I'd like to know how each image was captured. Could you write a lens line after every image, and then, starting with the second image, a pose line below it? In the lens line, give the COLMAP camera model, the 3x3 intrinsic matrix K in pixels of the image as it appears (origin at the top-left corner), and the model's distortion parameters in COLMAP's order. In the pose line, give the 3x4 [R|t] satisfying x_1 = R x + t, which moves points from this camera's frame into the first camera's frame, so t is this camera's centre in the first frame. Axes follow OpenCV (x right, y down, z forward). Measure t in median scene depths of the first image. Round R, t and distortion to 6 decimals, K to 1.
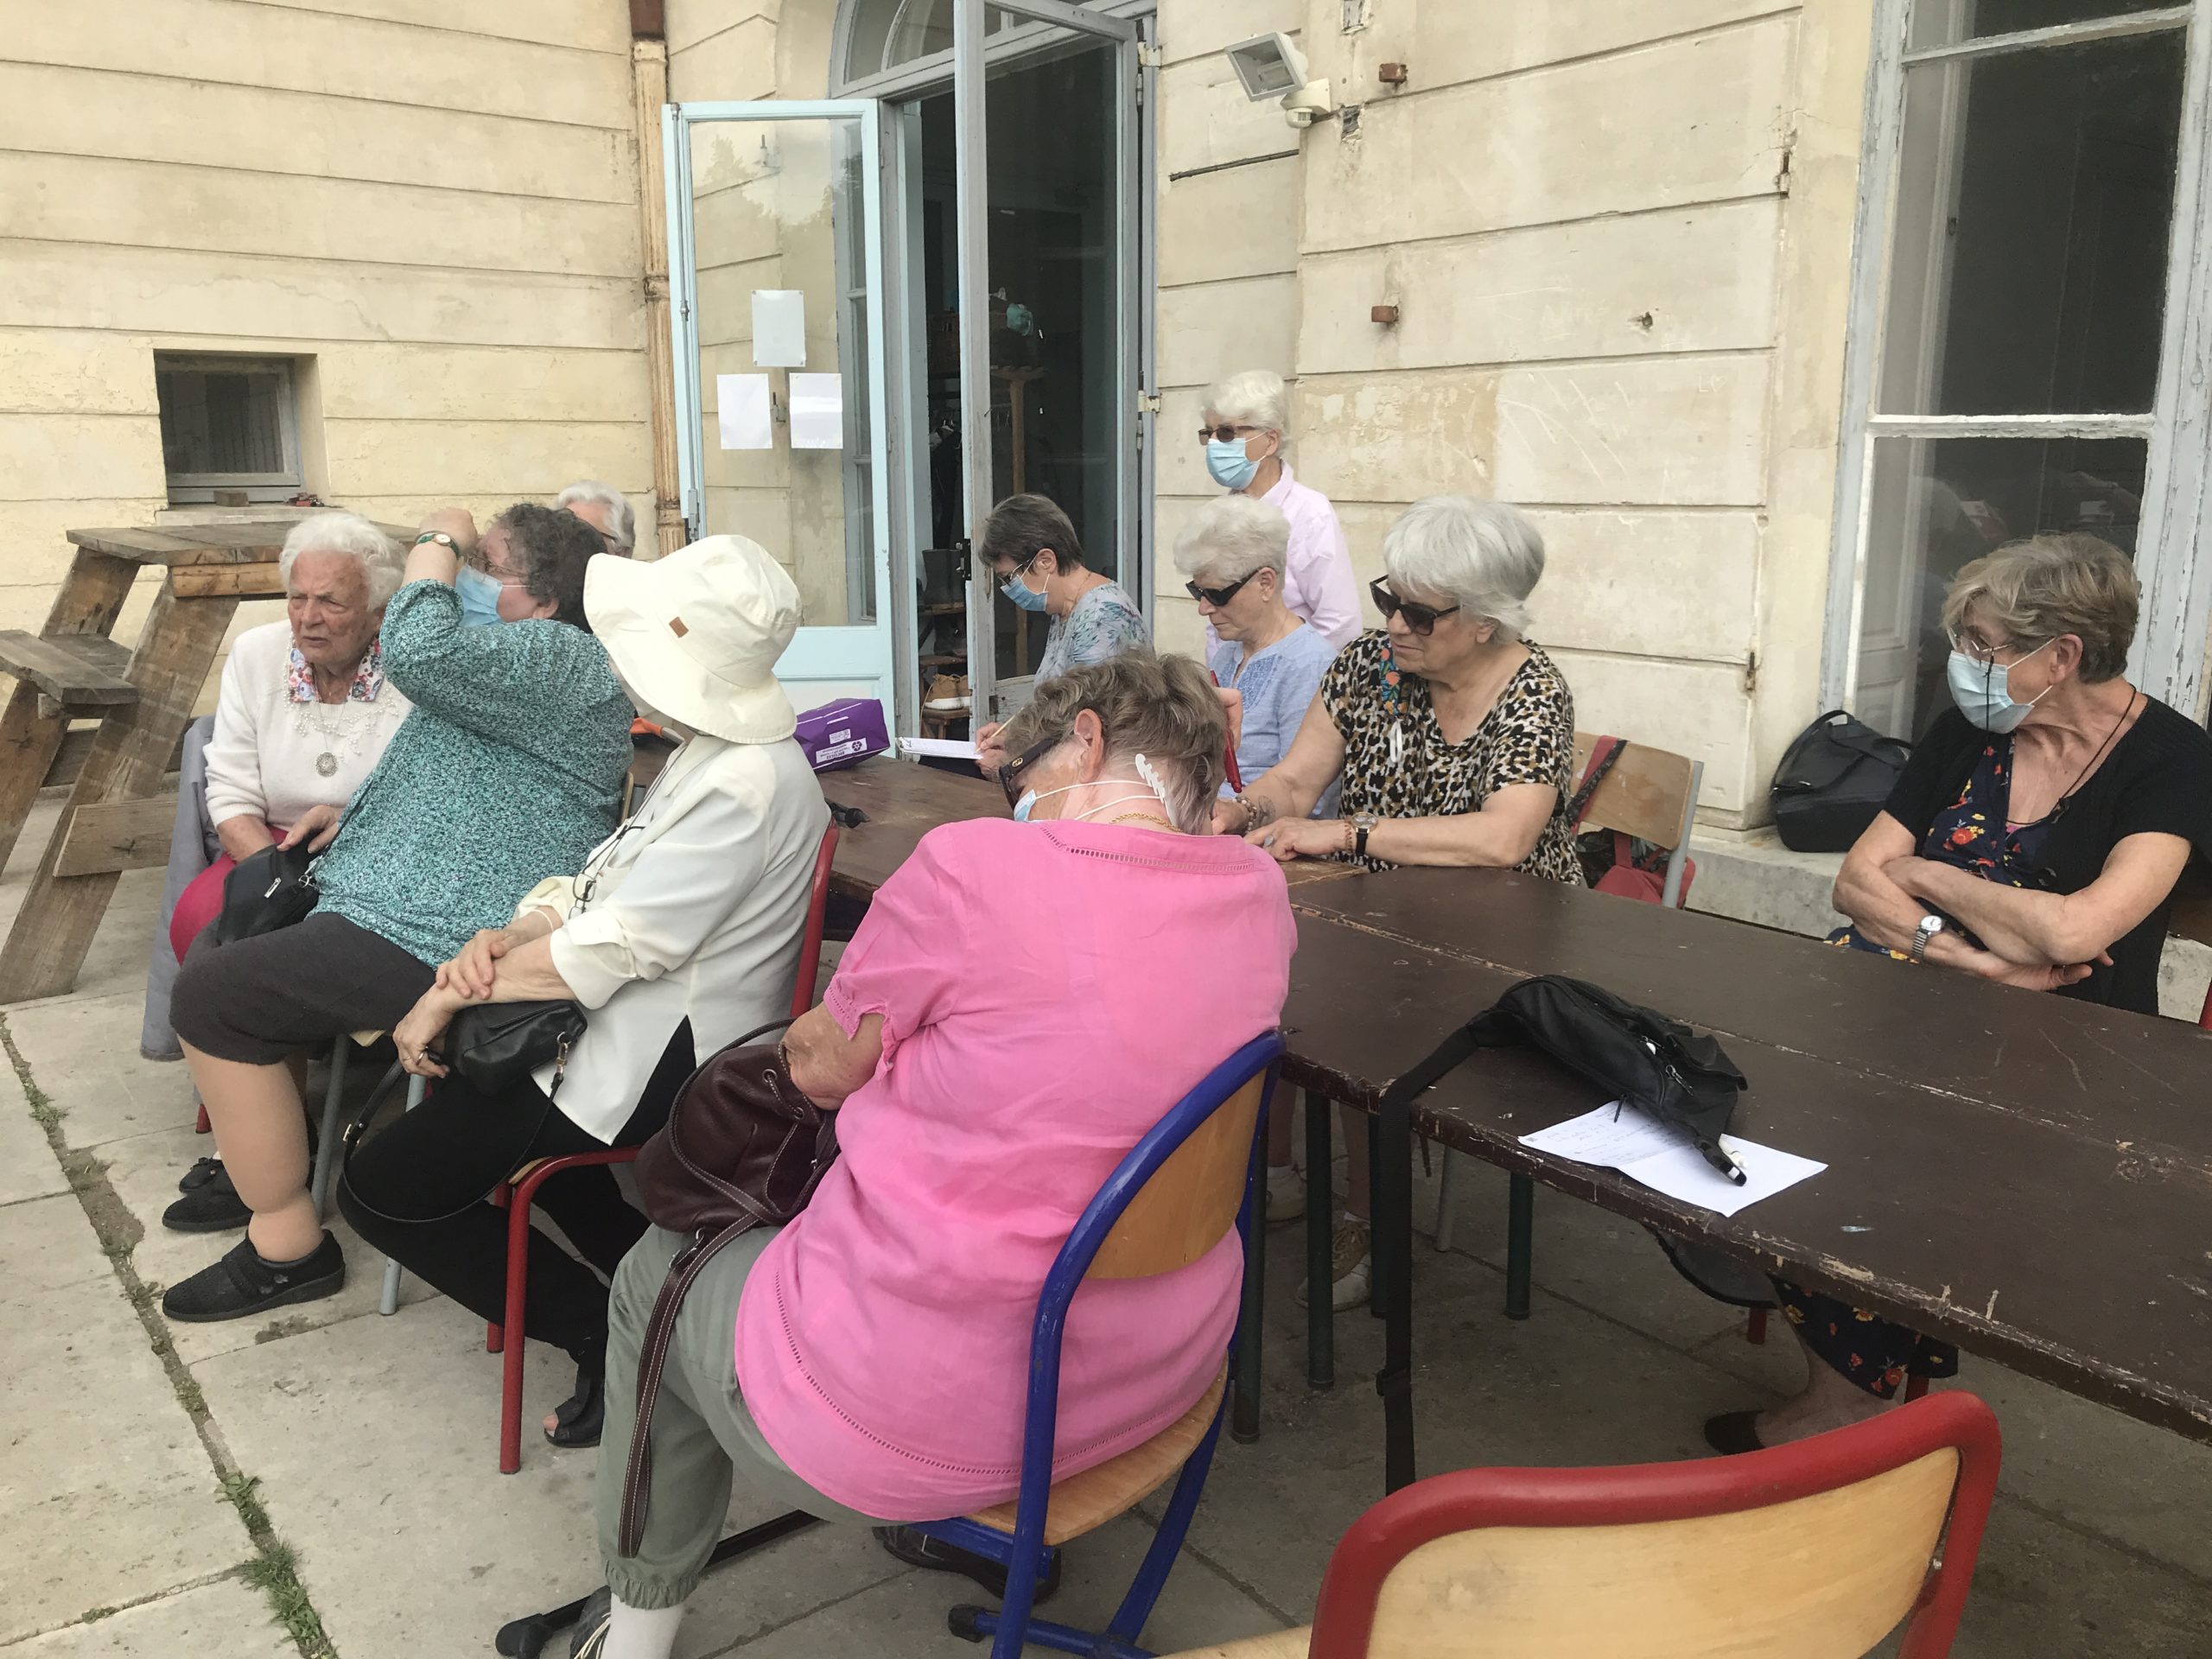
lens RADIAL K [[1810.3, 0, 1108.6], [0, 1810.3, 832.8], [0, 0, 1]] dist [-0.003542, -0.010572]
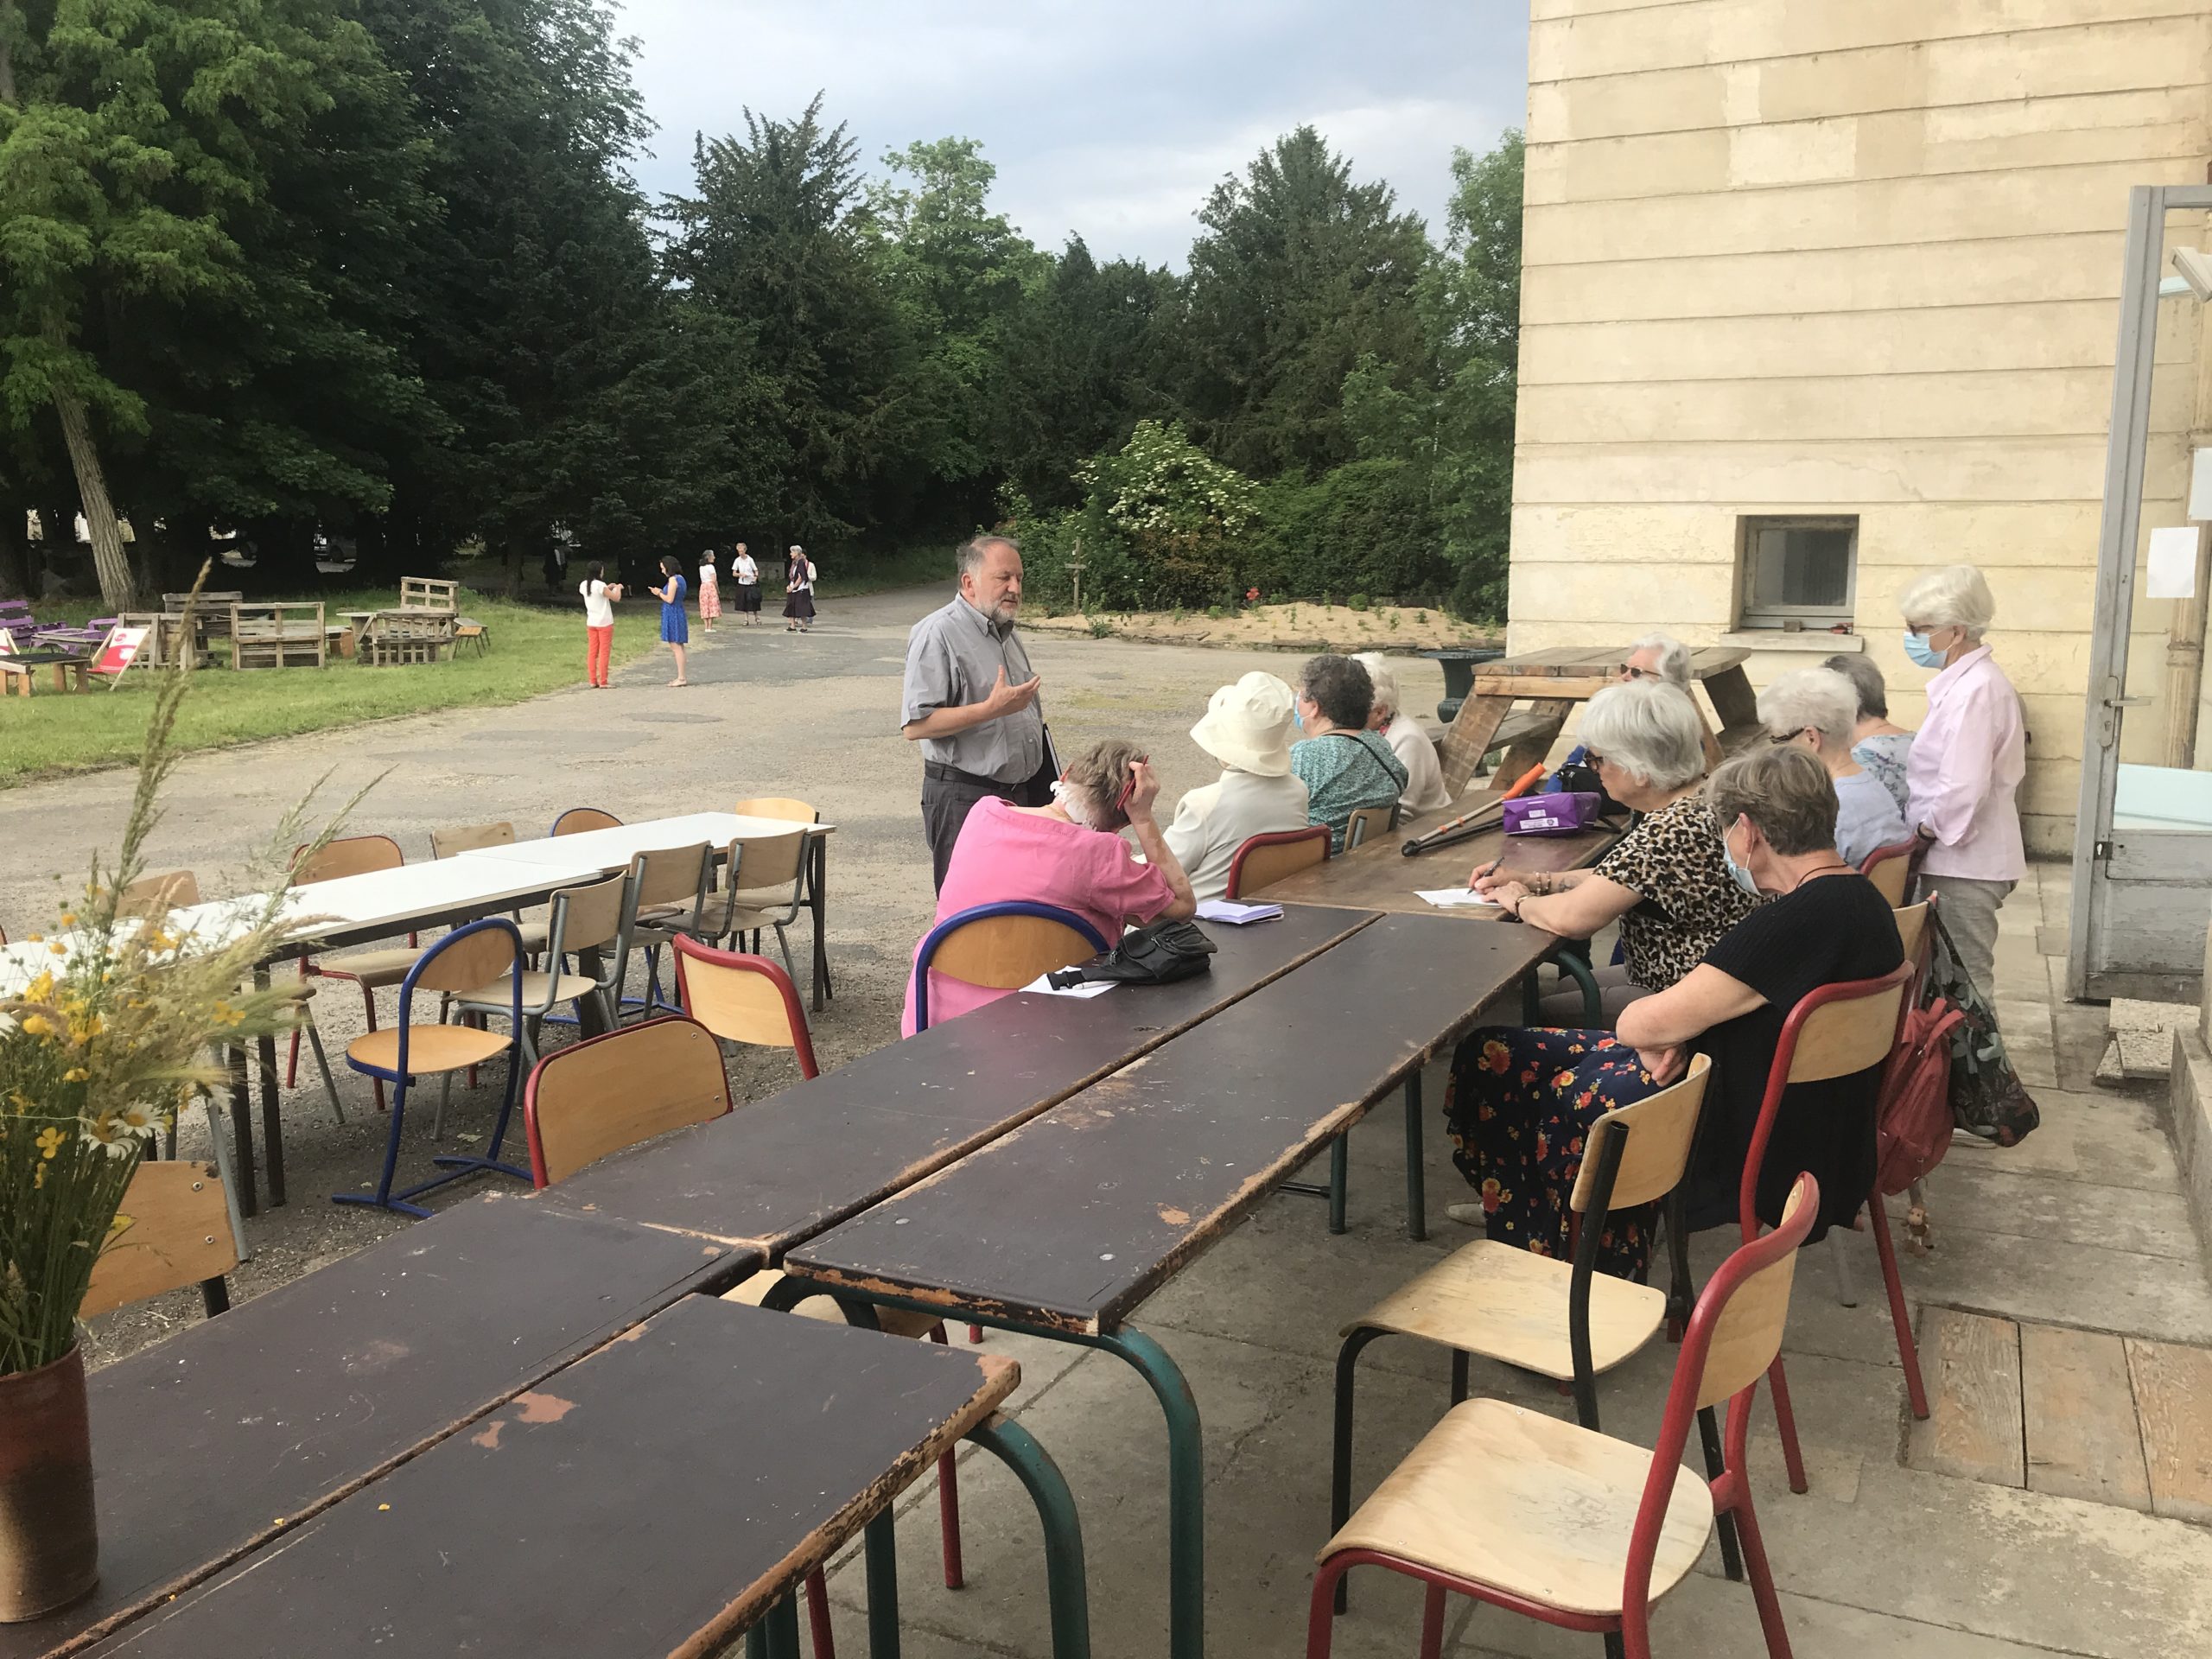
lens RADIAL K [[1810.3, 0, 1111.1], [0, 1810.3, 829.1], [0, 0, 1]] dist [-0.003542, -0.010572]
pose [[0.440342, 0.134919, -0.887635, 0.484878], [-0.183048, 0.981370, 0.058359, -0.029971], [0.878972, 0.136782, 0.456835, 0.002384]]
